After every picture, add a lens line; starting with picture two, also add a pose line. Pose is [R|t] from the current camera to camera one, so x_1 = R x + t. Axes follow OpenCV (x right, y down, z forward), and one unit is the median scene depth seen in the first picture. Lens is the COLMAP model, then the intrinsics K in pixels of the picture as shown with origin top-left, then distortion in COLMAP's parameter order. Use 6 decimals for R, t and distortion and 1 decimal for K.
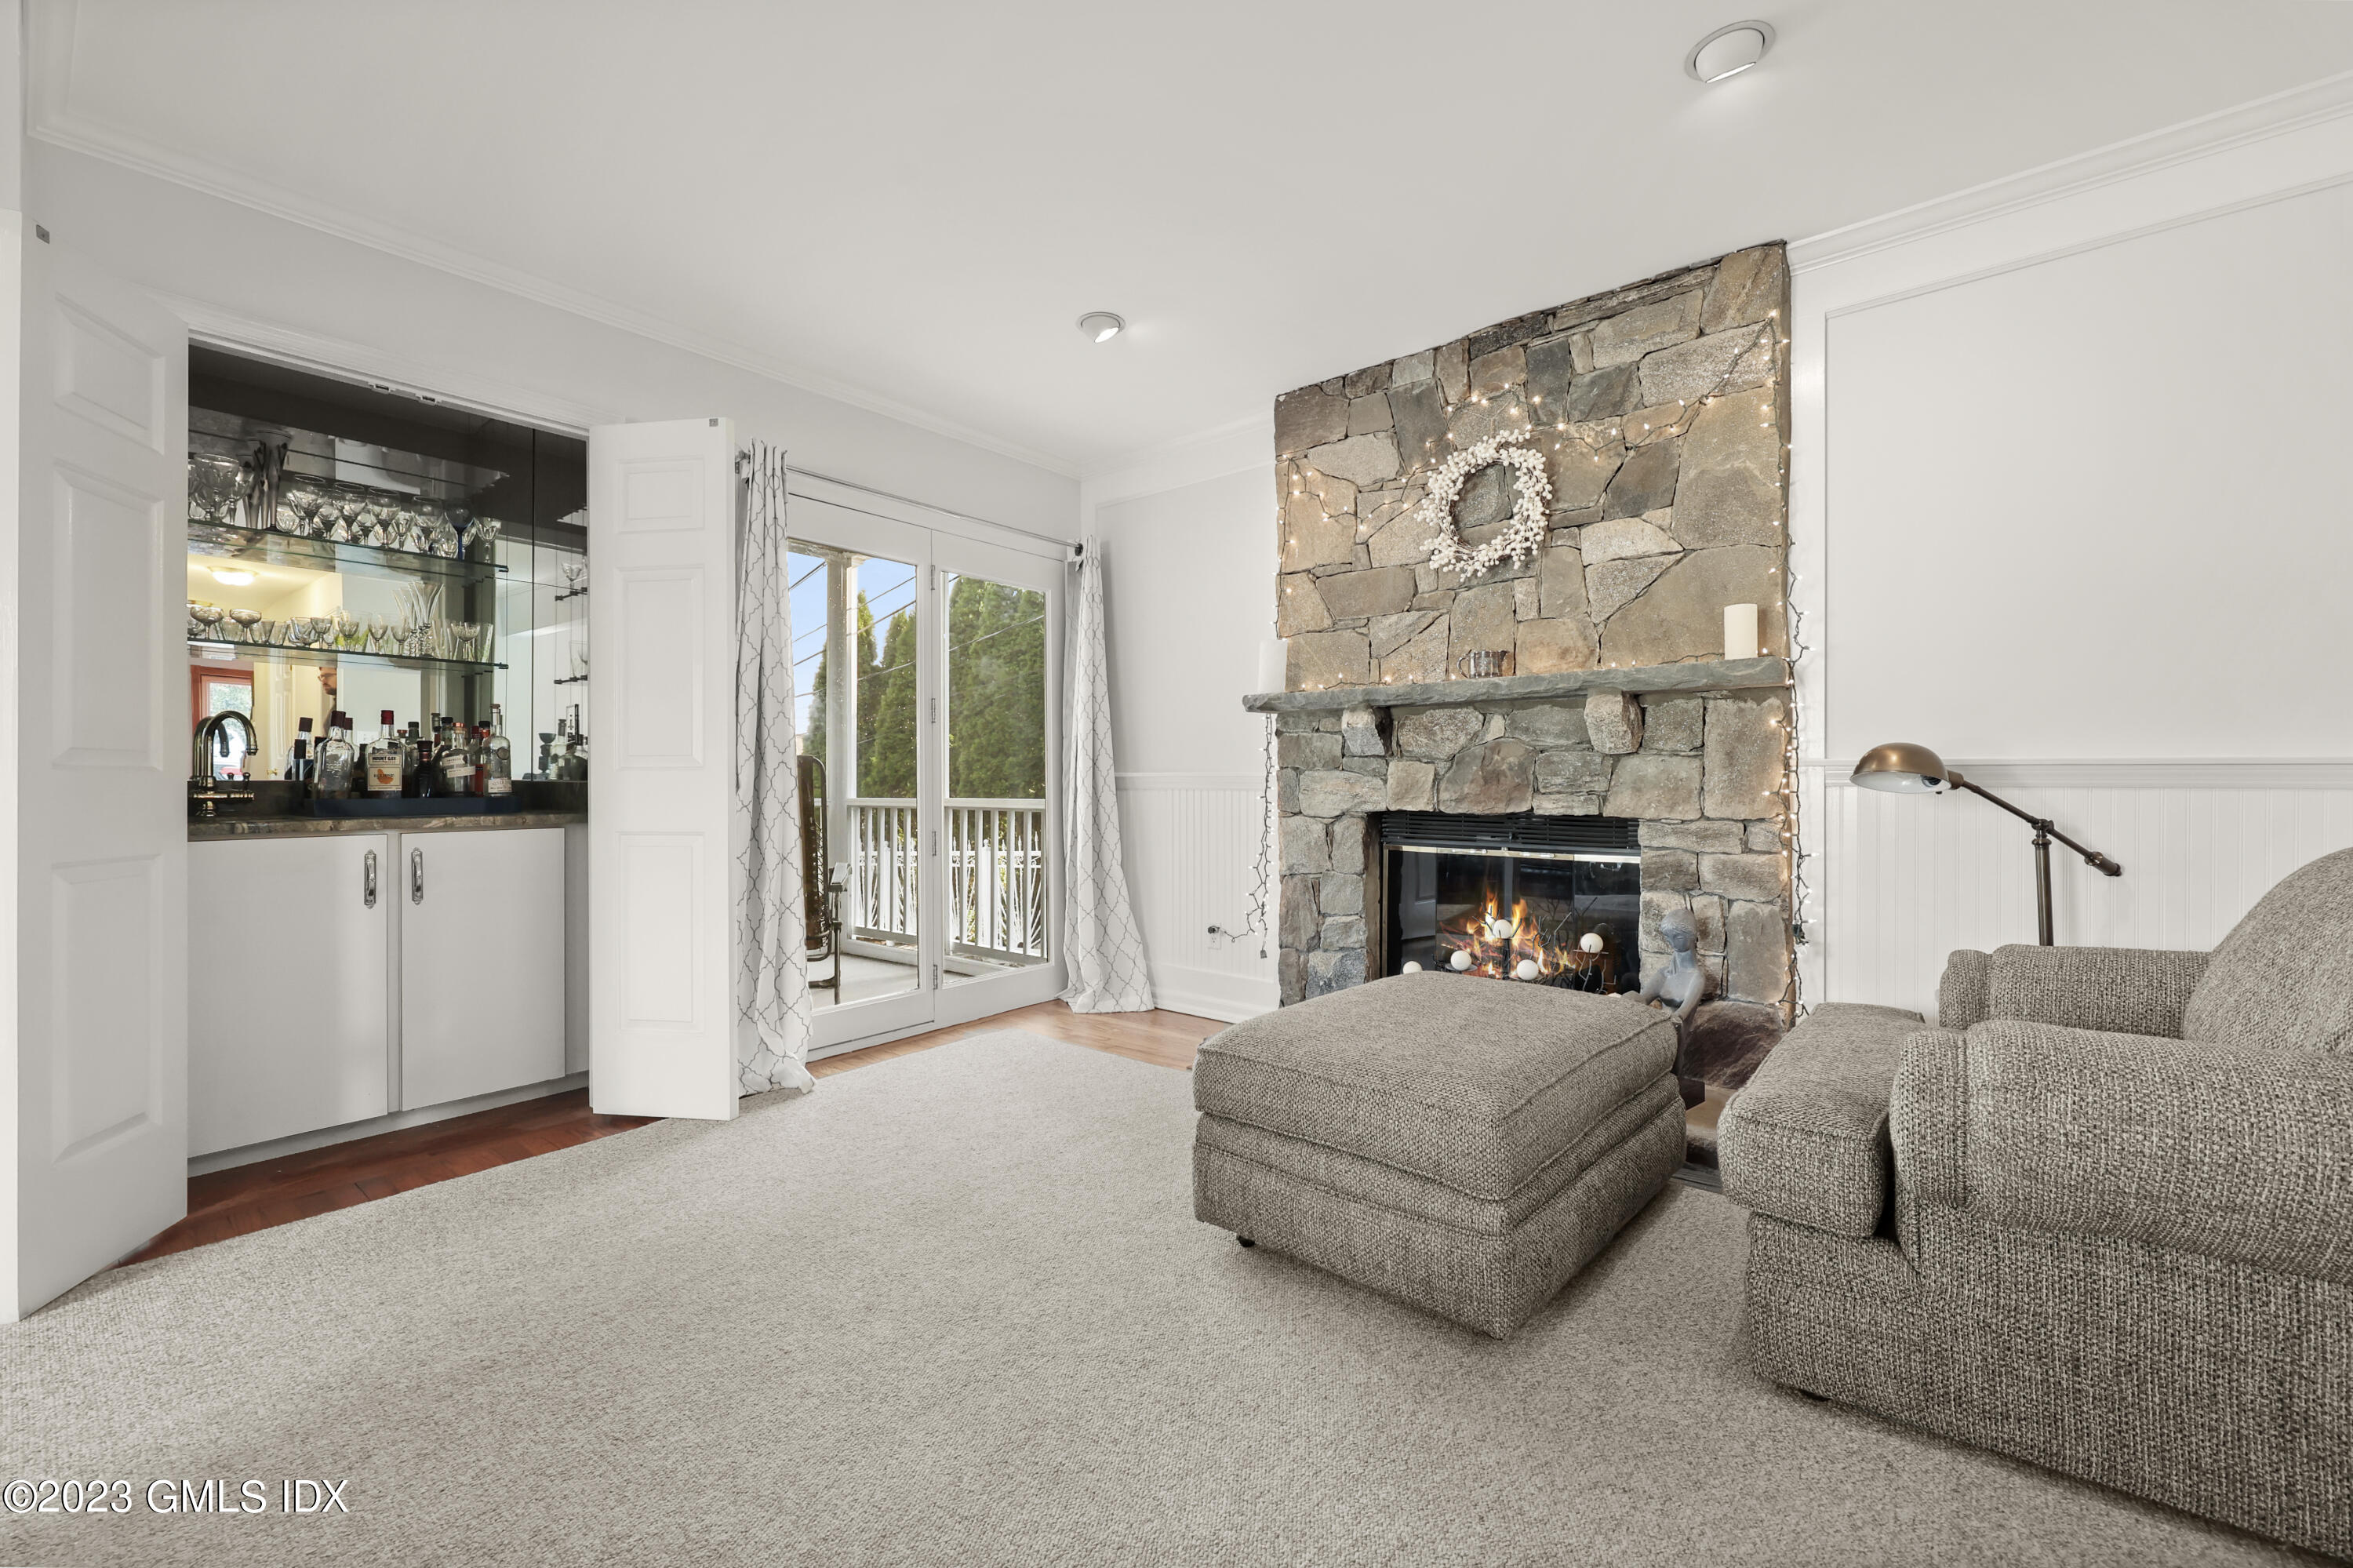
lens RADIAL K [[959.2, 0, 1179.9], [0, 959.2, 786.9], [0, 0, 1]] dist [-0.002877, 0.000313]
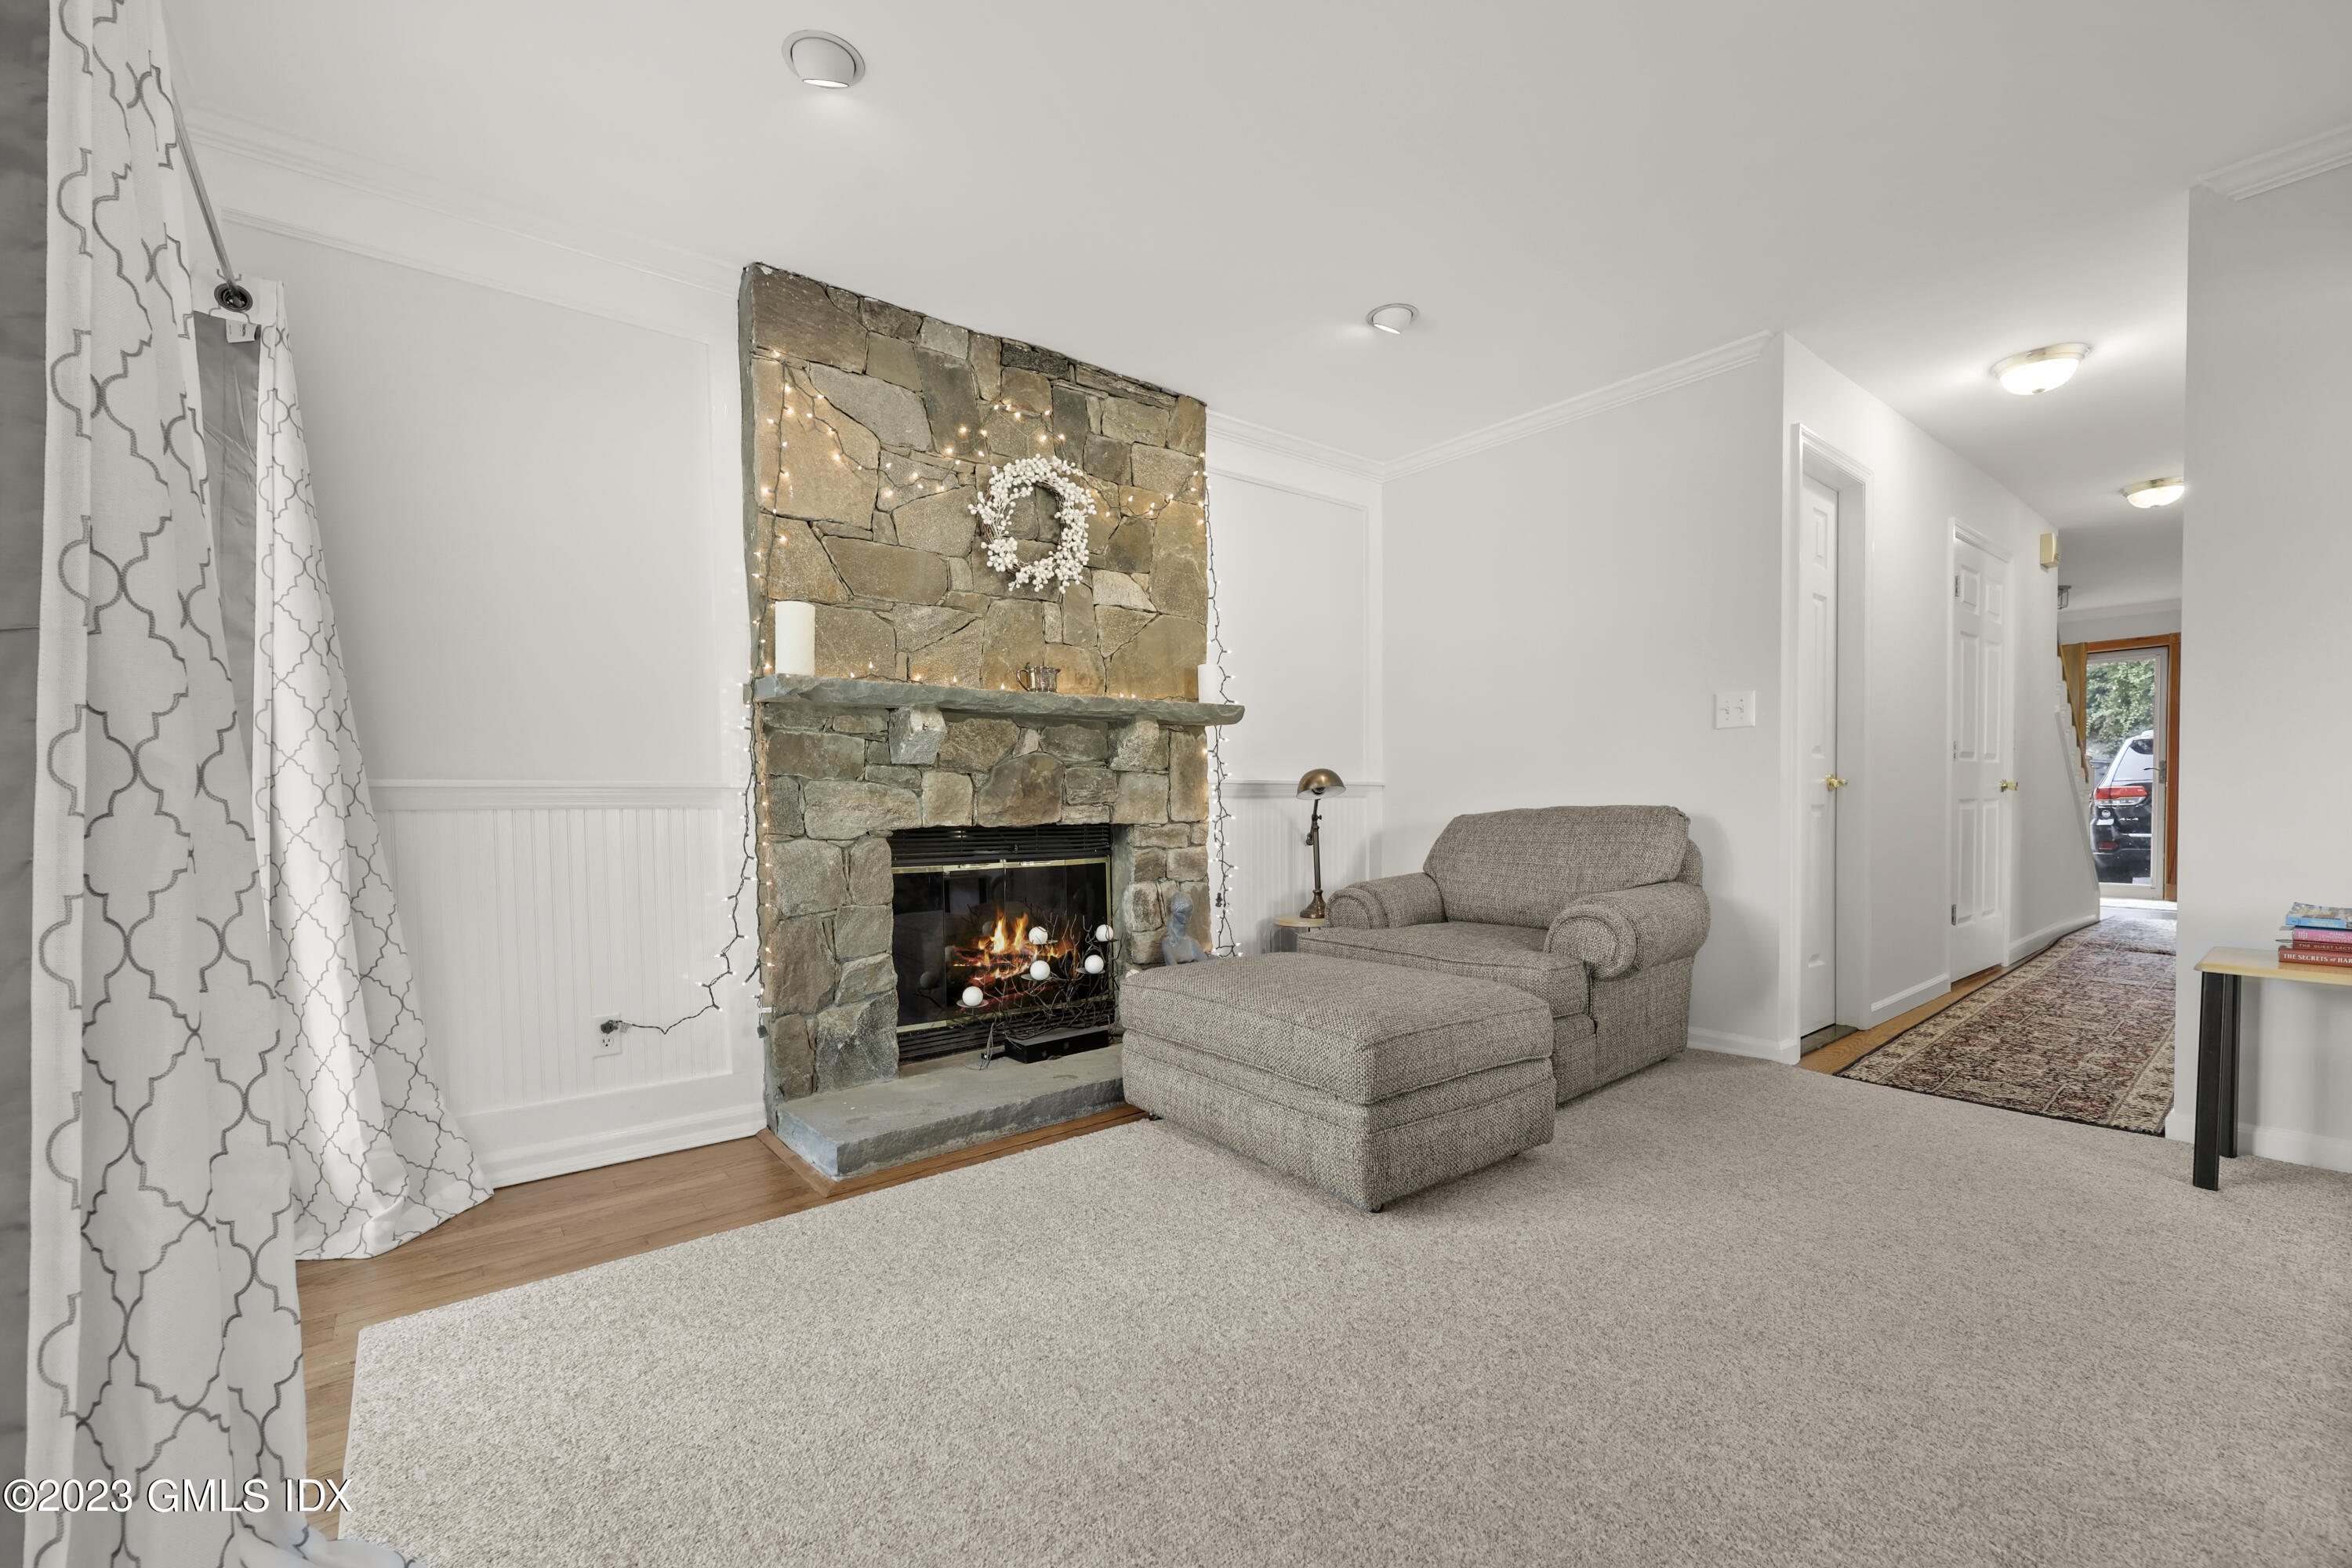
lens RADIAL K [[958.8, 0, 1208.7], [0, 958.8, 838.9], [0, 0, 1]] dist [-0.002877, 0.000313]
pose [[0.208467, -0.040392, 0.977195, -0.635047], [0.013439, 0.999171, 0.038433, 0.005399], [-0.977937, 0.005121, 0.208837, 0.594450]]
